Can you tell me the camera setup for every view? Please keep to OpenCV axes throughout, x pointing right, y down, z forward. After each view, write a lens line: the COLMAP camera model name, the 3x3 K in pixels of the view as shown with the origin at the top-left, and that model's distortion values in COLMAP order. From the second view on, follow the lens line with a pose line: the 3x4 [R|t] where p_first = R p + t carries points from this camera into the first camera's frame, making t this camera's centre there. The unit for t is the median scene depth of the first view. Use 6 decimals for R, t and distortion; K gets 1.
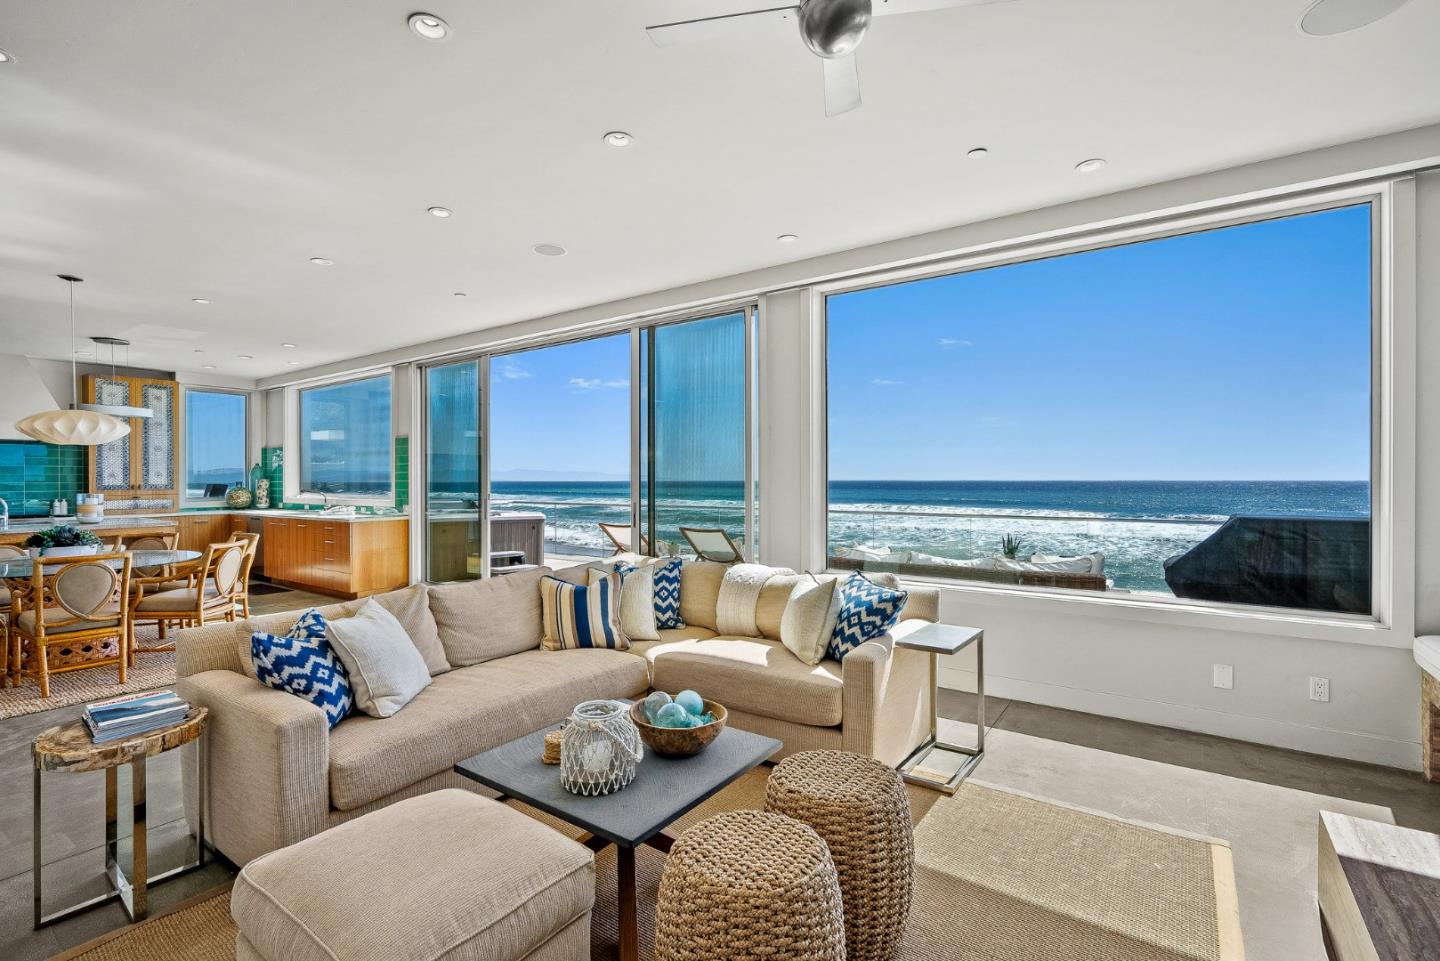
lens RADIAL K [[658.7, 0, 724.7], [0, 658.7, 479.8], [0, 0, 1]] dist [-0.010649, 0.003044]
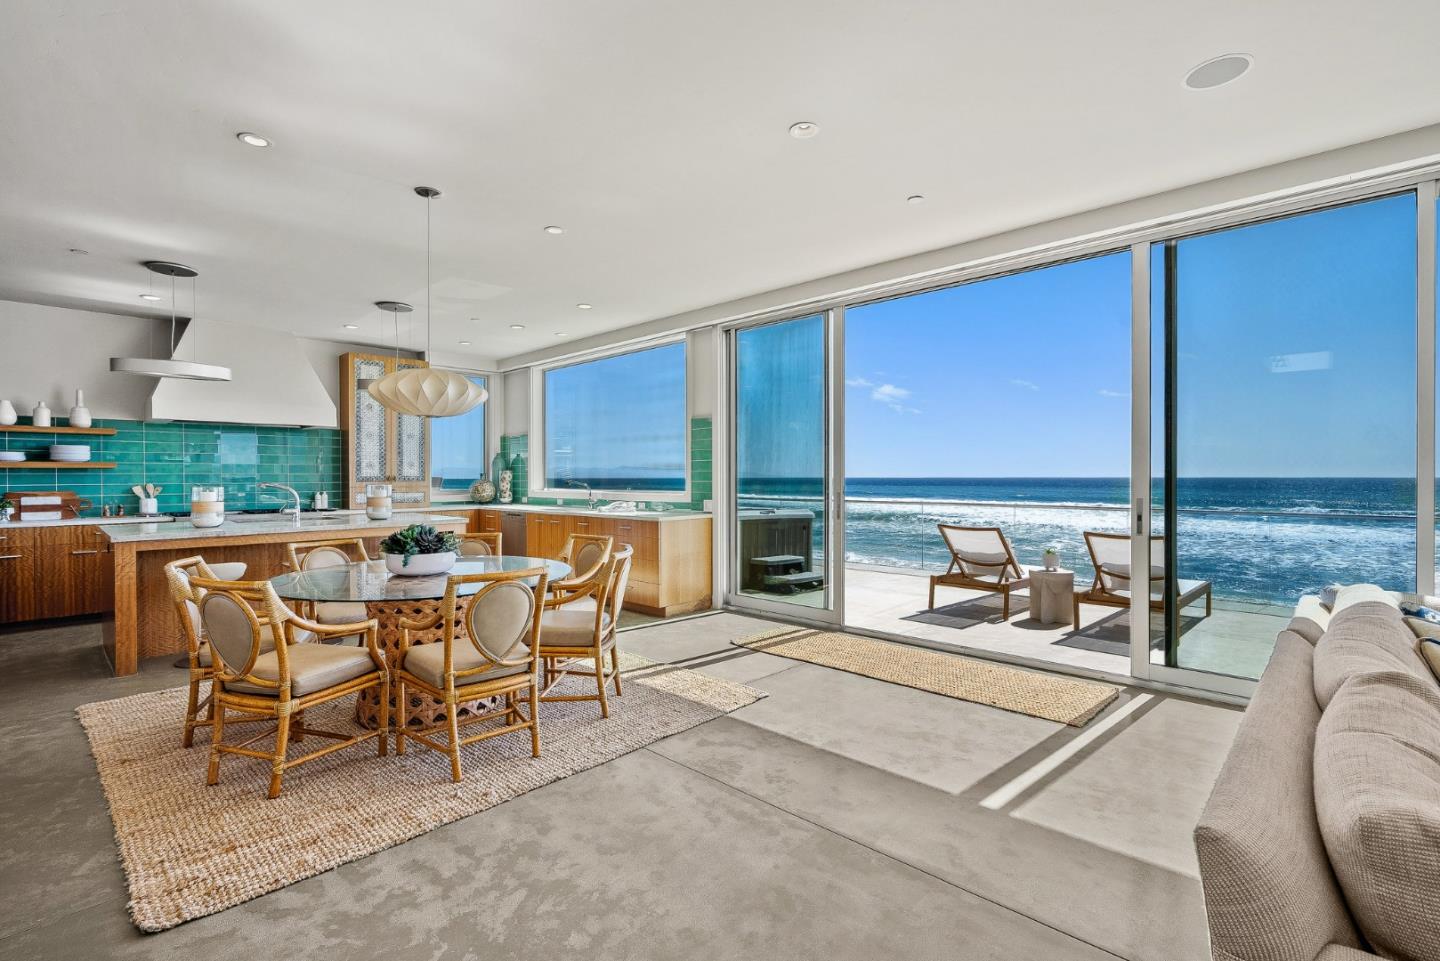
lens RADIAL K [[658.7, 0, 722.0], [0, 658.7, 481.2], [0, 0, 1]] dist [-0.010649, 0.003044]
pose [[0.988313, 0.002568, -0.152418, -0.319195], [-0.001691, 0.999981, 0.005884, 0.008898], [0.152431, -0.005558, 0.988299, 0.178297]]
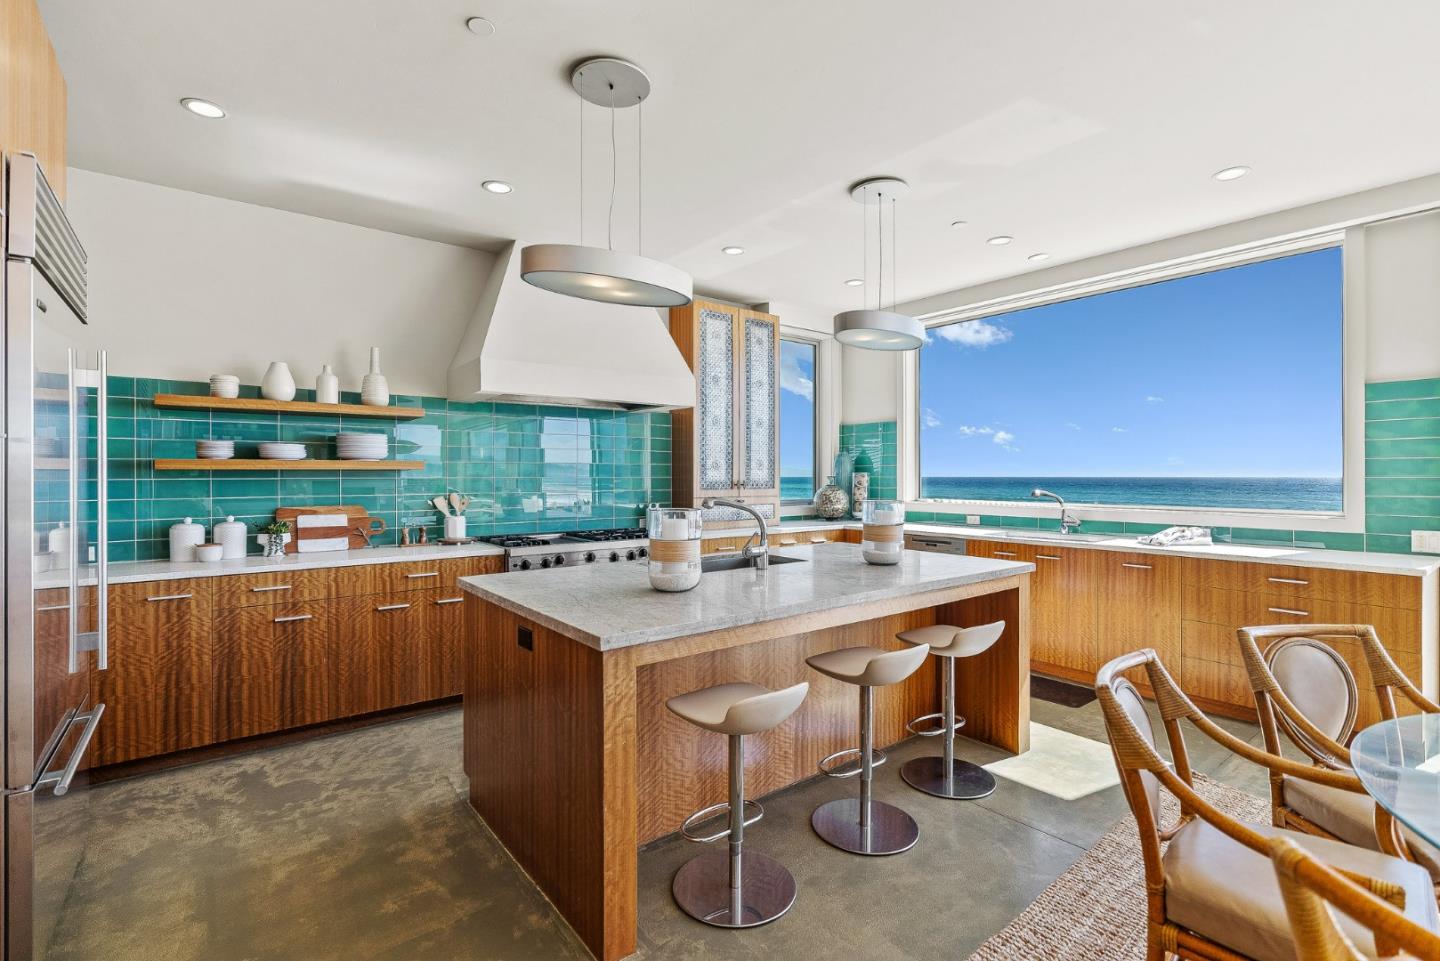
lens RADIAL K [[658.7, 0, 720.7], [0, 658.7, 478.8], [0, 0, 1]] dist [-0.010649, 0.003044]
pose [[0.956435, 0.005488, -0.291894, -0.755568], [-0.004512, 0.999982, 0.004016, 0.003289], [0.291911, -0.002524, 0.956442, 0.408442]]
